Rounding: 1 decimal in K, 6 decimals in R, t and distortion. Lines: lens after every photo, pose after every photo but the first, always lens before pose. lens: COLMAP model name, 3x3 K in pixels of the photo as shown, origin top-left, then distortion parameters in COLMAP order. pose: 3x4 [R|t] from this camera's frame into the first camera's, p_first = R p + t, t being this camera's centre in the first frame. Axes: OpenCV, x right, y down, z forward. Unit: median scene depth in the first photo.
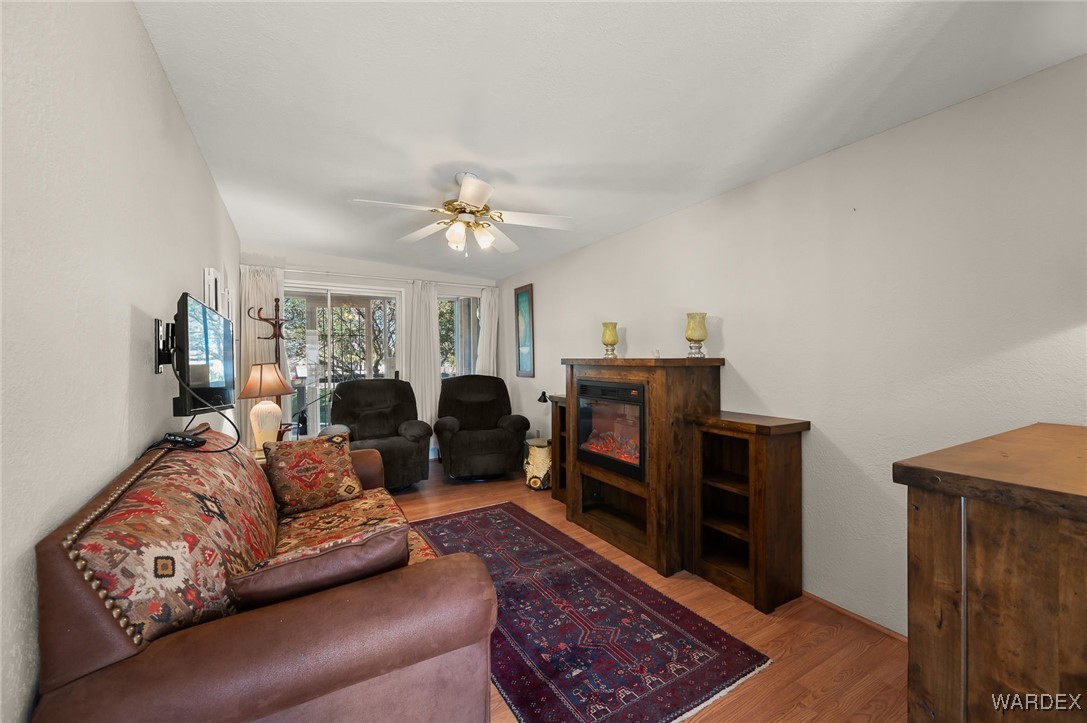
lens RADIAL K [[429.8, 0, 548.1], [0, 429.8, 354.4], [0, 0, 1]] dist [0.000937, -0.000011]
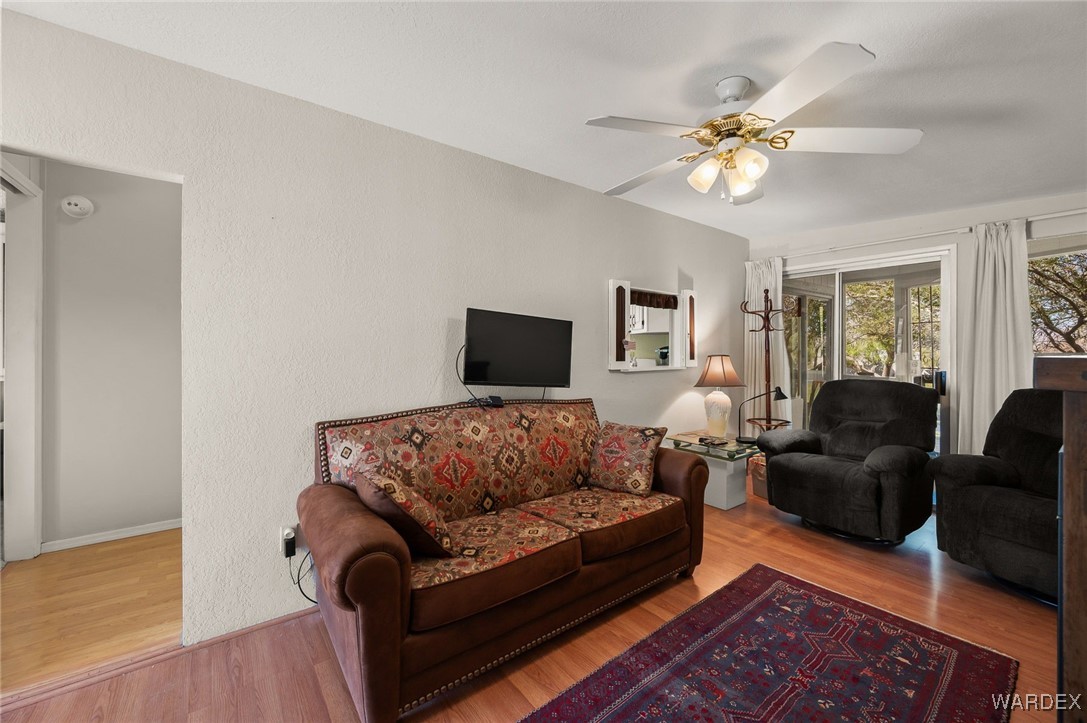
lens RADIAL K [[429.8, 0, 548.1], [0, 429.8, 354.4], [0, 0, 1]] dist [0.000937, -0.000011]
pose [[0.124303, 0.011146, -0.992182, 0.450271], [0.000634, 0.999936, 0.011312, 0.008692], [0.992244, -0.002035, 0.124288, 0.645207]]
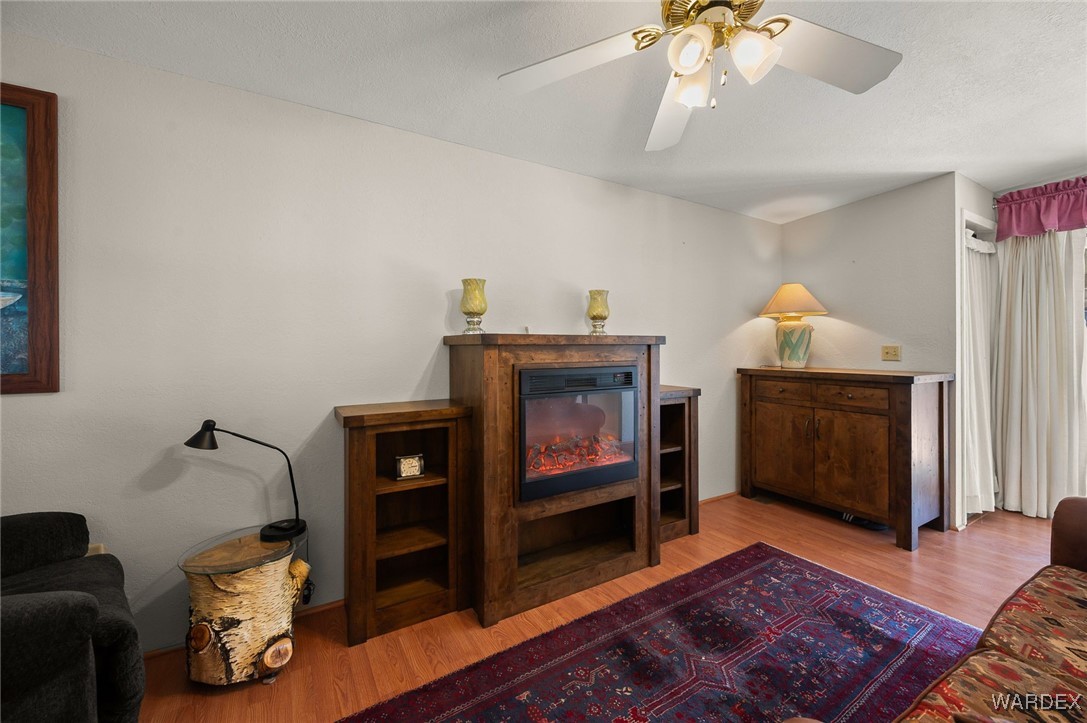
lens RADIAL K [[438.2, 0, 544.5], [0, 438.2, 336.7], [0, 0, 1]] dist [-0.000177, 0.000054]
pose [[-0.004612, 0.009282, 0.999946, -0.678305], [-0.011398, 0.999891, -0.009334, 0.022626], [-0.999924, -0.011440, -0.004506, 1.211842]]
